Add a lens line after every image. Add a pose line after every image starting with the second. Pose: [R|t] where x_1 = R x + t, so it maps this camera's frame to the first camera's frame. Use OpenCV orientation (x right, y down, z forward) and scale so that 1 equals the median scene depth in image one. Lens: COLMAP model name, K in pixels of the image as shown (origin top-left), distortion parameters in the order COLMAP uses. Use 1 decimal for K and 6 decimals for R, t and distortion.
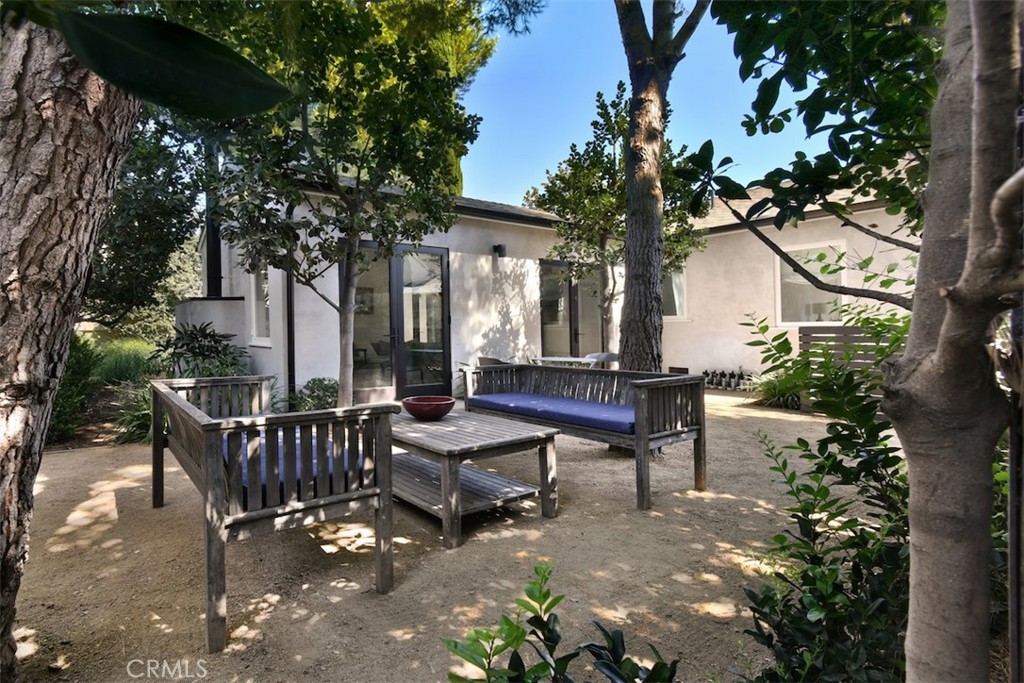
lens RADIAL K [[483.5, 0, 456.5], [0, 483.5, 341.0], [0, 0, 1]] dist [0.040187, 0.000024]
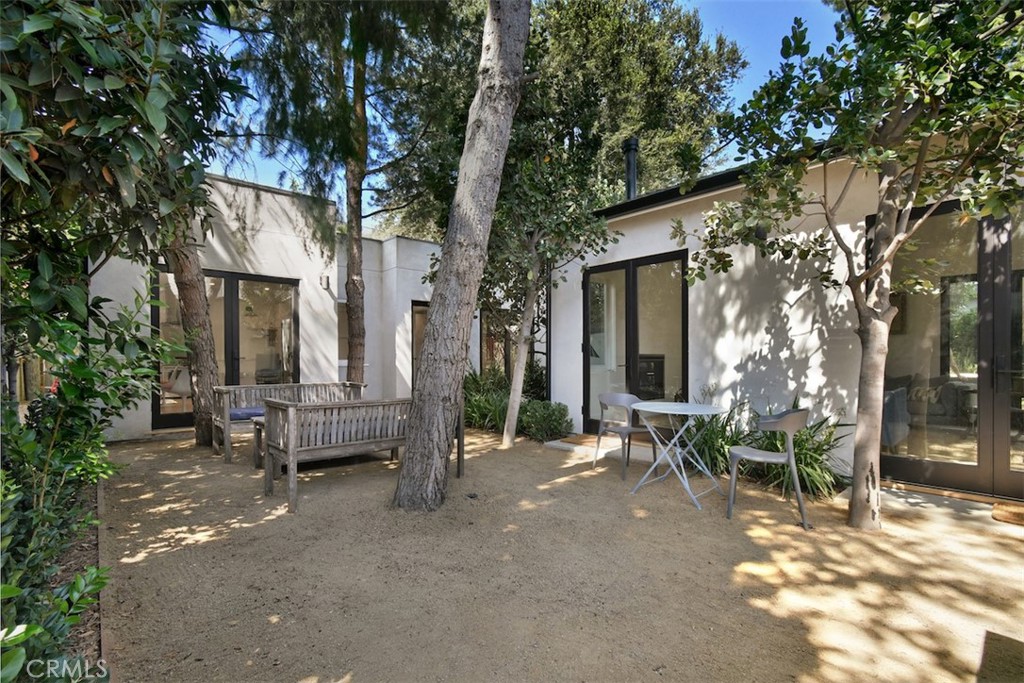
lens RADIAL K [[483.5, 0, 456.5], [0, 483.5, 341.0], [0, 0, 1]] dist [0.040187, 0.000024]
pose [[0.055916, -0.023132, -0.998167, 0.726504], [-0.010640, 0.999661, -0.023763, -0.027718], [0.998379, 0.011949, 0.055651, 0.581360]]
